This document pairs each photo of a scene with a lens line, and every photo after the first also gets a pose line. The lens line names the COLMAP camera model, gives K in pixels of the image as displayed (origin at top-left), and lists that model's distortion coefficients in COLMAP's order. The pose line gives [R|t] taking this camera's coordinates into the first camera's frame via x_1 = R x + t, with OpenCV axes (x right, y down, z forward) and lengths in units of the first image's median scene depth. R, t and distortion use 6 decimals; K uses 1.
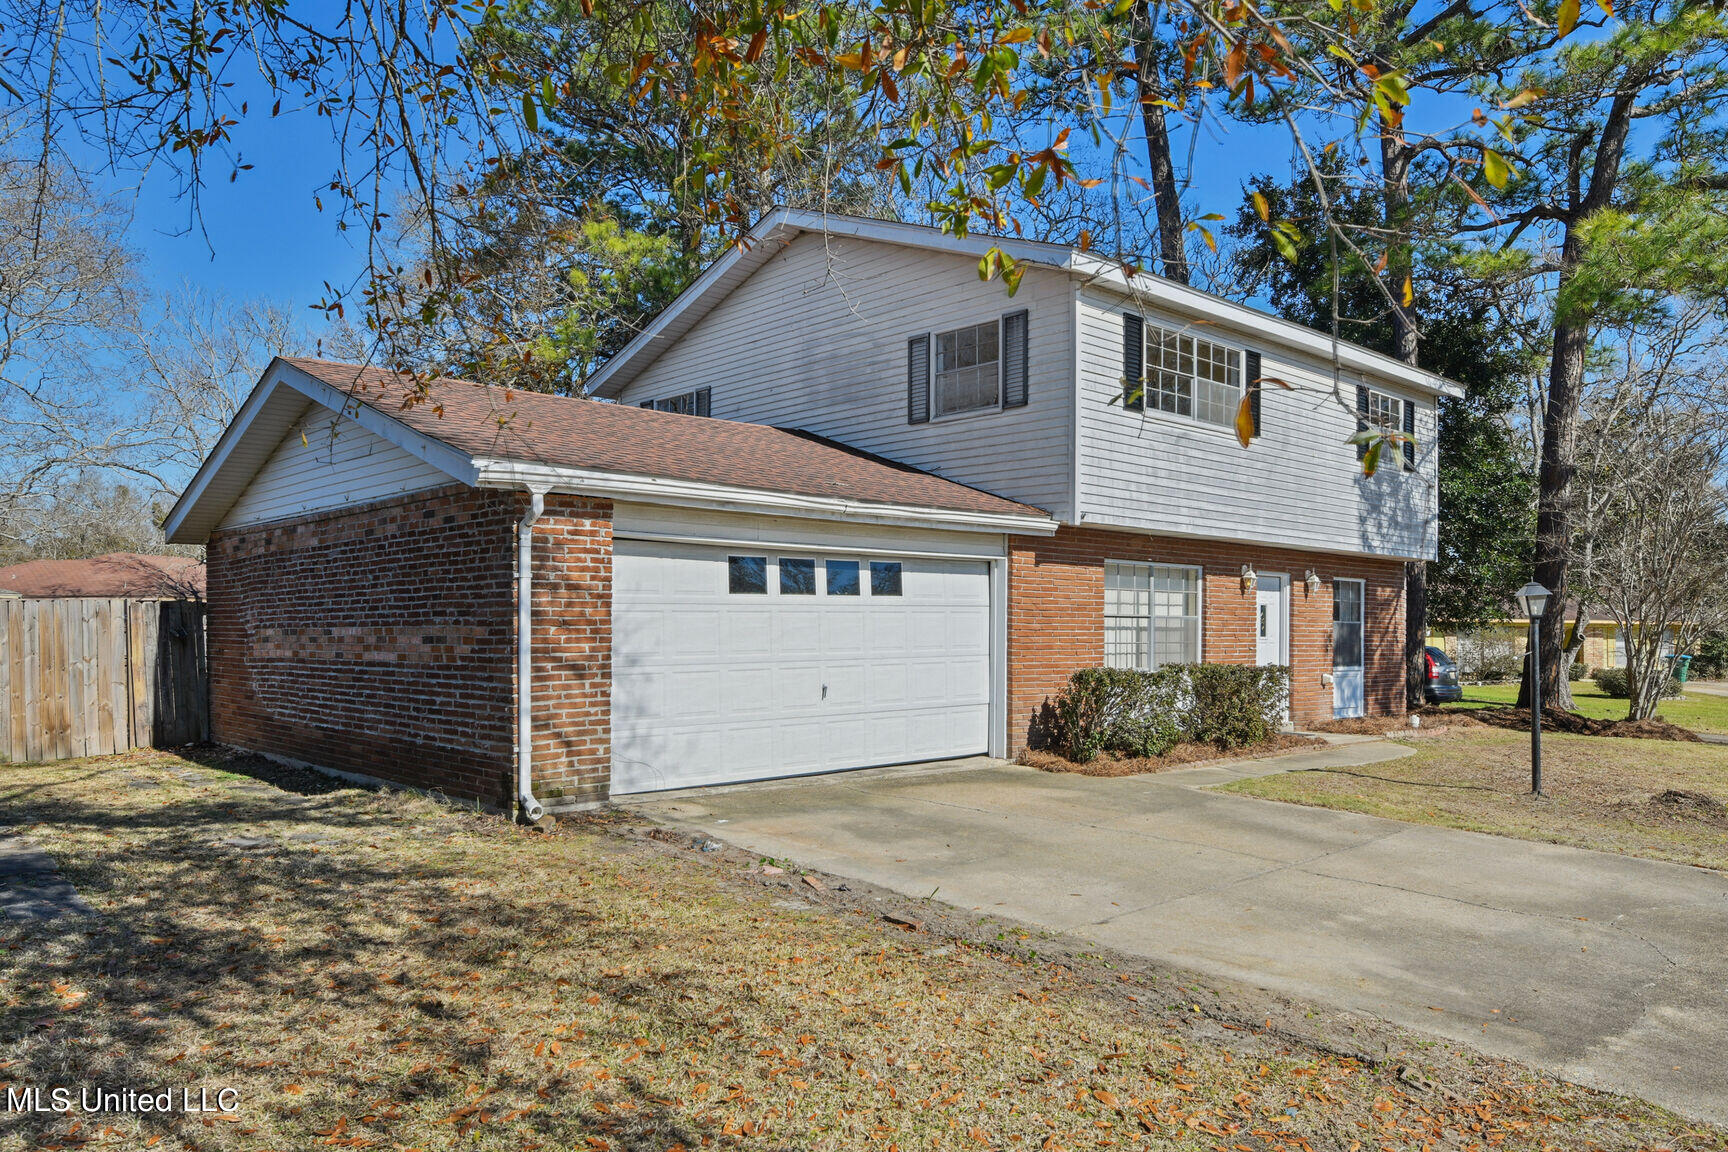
lens RADIAL K [[1200.8, 0, 860.8], [0, 1200.8, 633.5], [0, 0, 1]] dist [-0.001345, -0.000780]
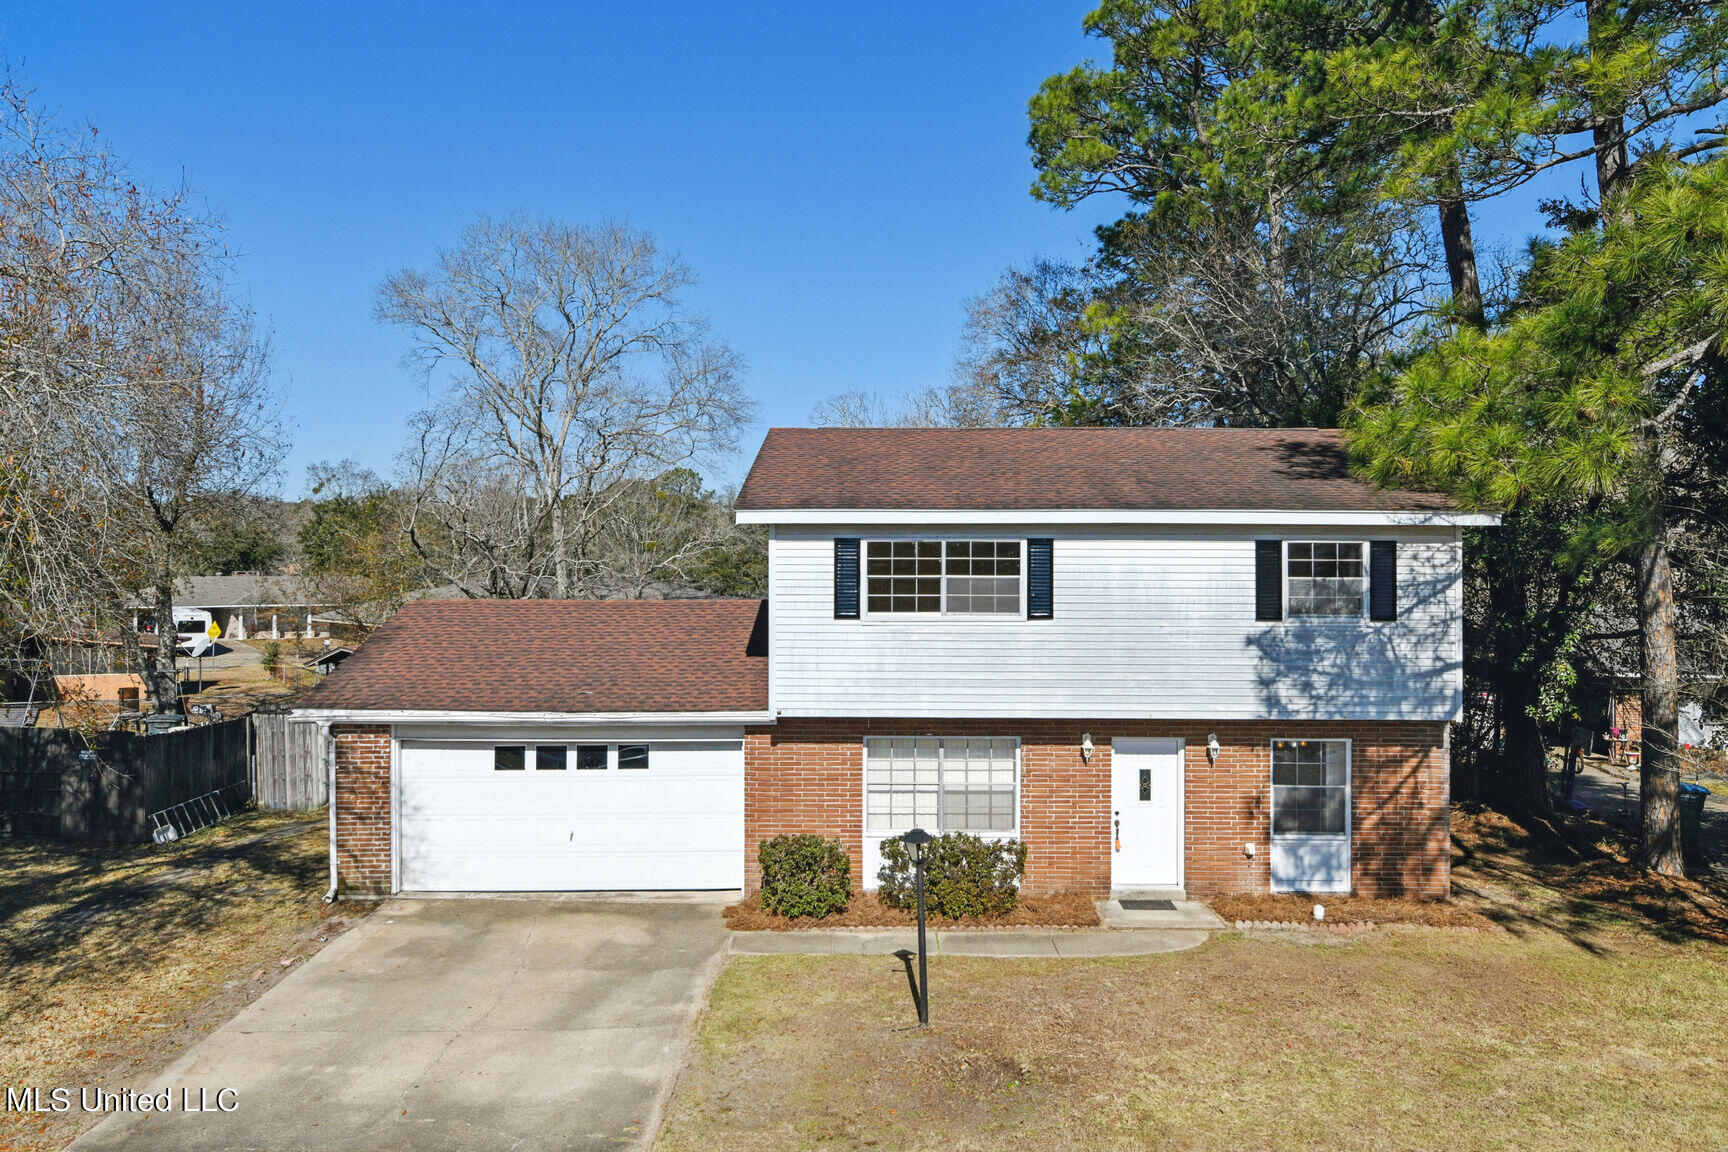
lens RADIAL K [[1209.5, 0, 866.0], [0, 1209.5, 545.6], [0, 0, 1]] dist [-0.034207, -0.000660]
pose [[0.731892, -0.022710, -0.681042, 1.090698], [0.001404, 0.999493, -0.031820, -0.227391], [0.681419, 0.022333, 0.731552, 0.142915]]
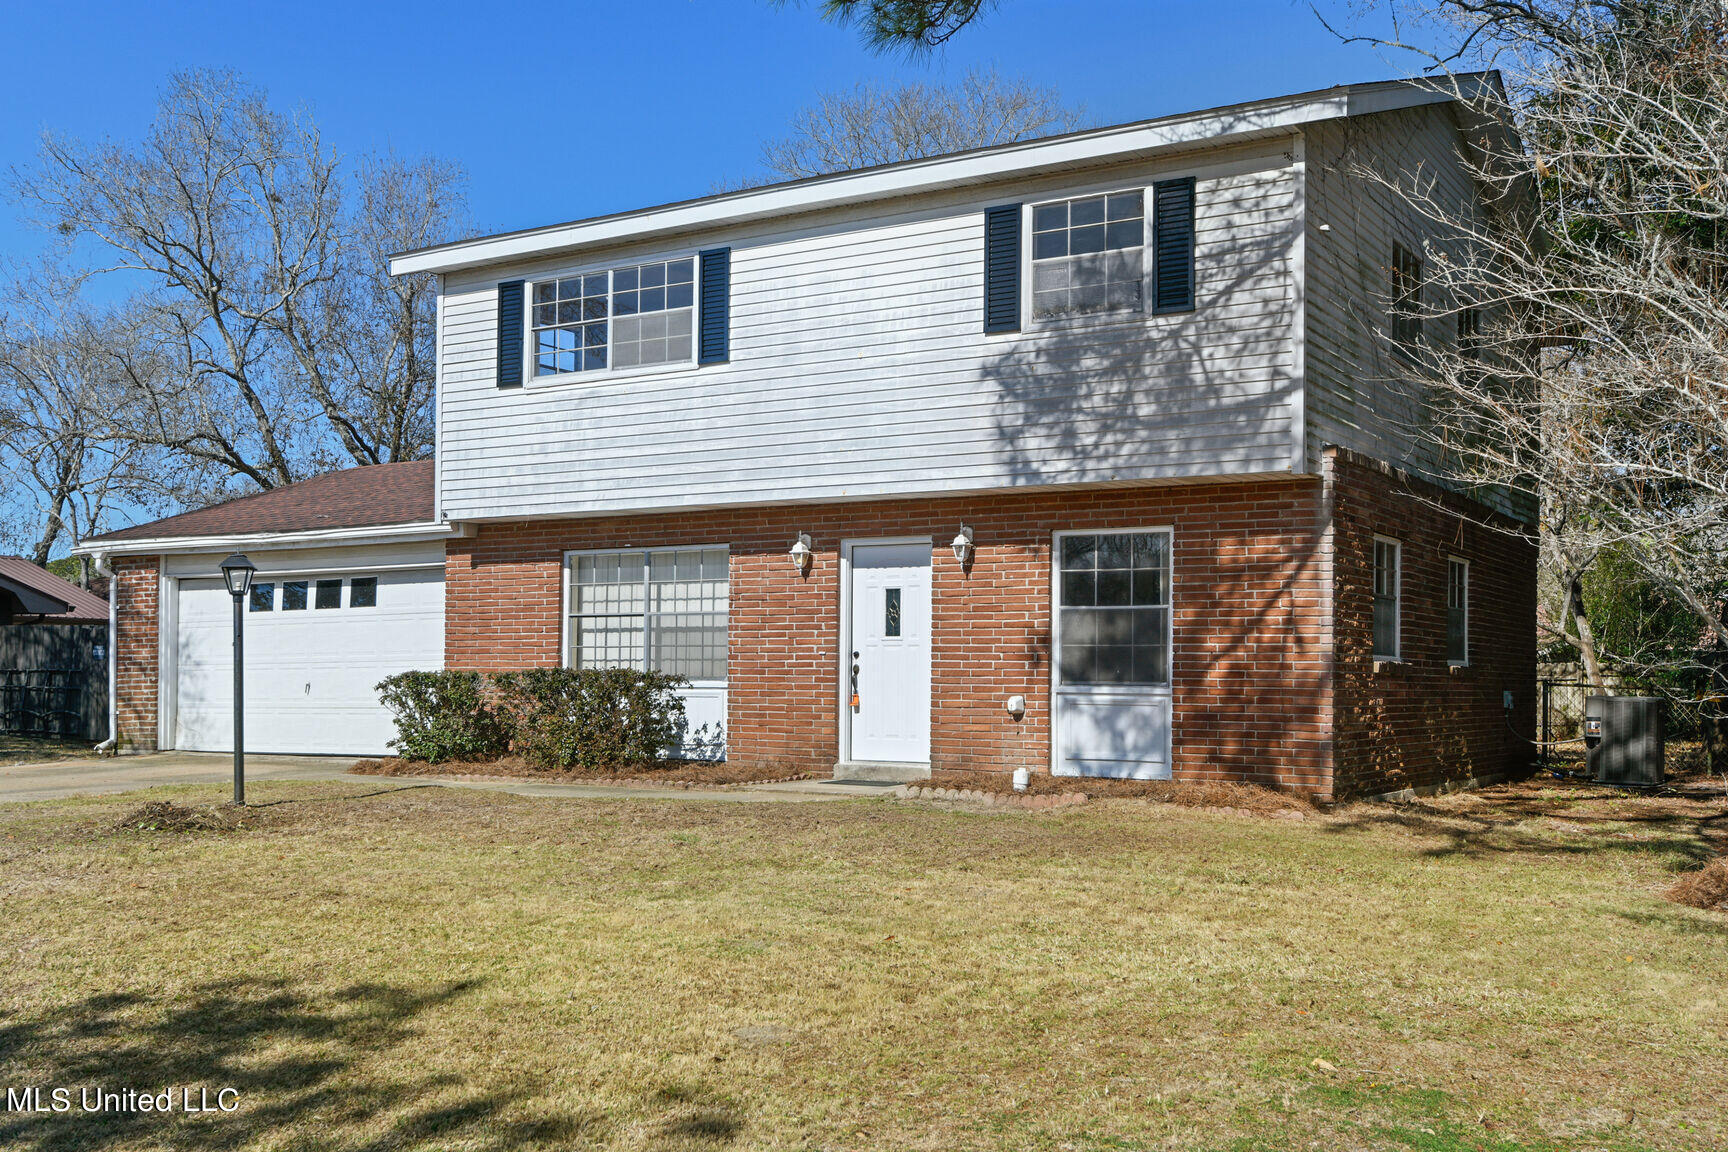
lens RADIAL K [[1719.0, 0, 862.3], [0, 1719.0, 671.3], [0, 0, 1]] dist [-0.021767, 0.011491]
pose [[0.275366, -0.012988, -0.961252, 1.588978], [-0.010490, 0.999809, -0.016514, 0.047799], [0.961282, 0.014631, 0.275177, 0.933538]]
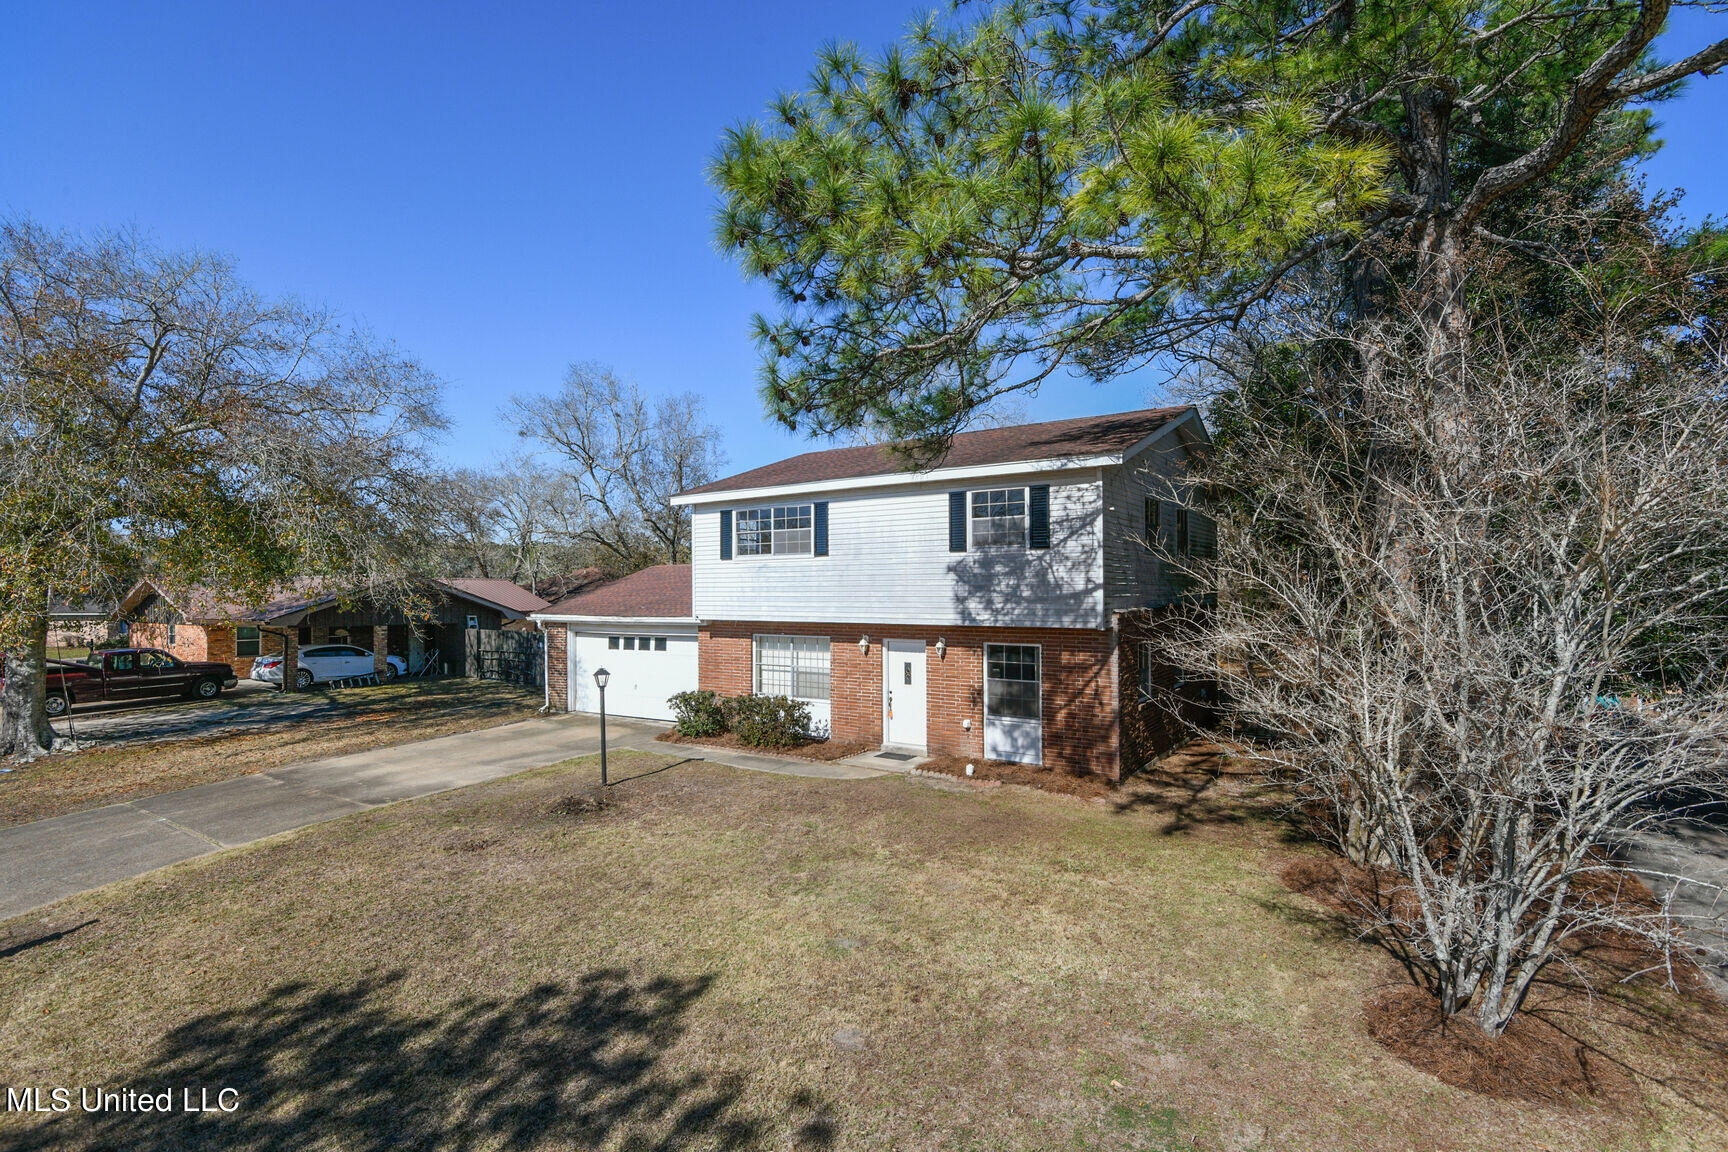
lens RADIAL K [[799.7, 0, 866.1], [0, 799.7, 595.2], [0, 0, 1]] dist [-0.015131, -0.000172]
pose [[0.241945, -0.003661, -0.970283, 1.577585], [0.003100, 0.999991, -0.003000, -0.128376], [0.970285, -0.002282, 0.241954, 0.937839]]
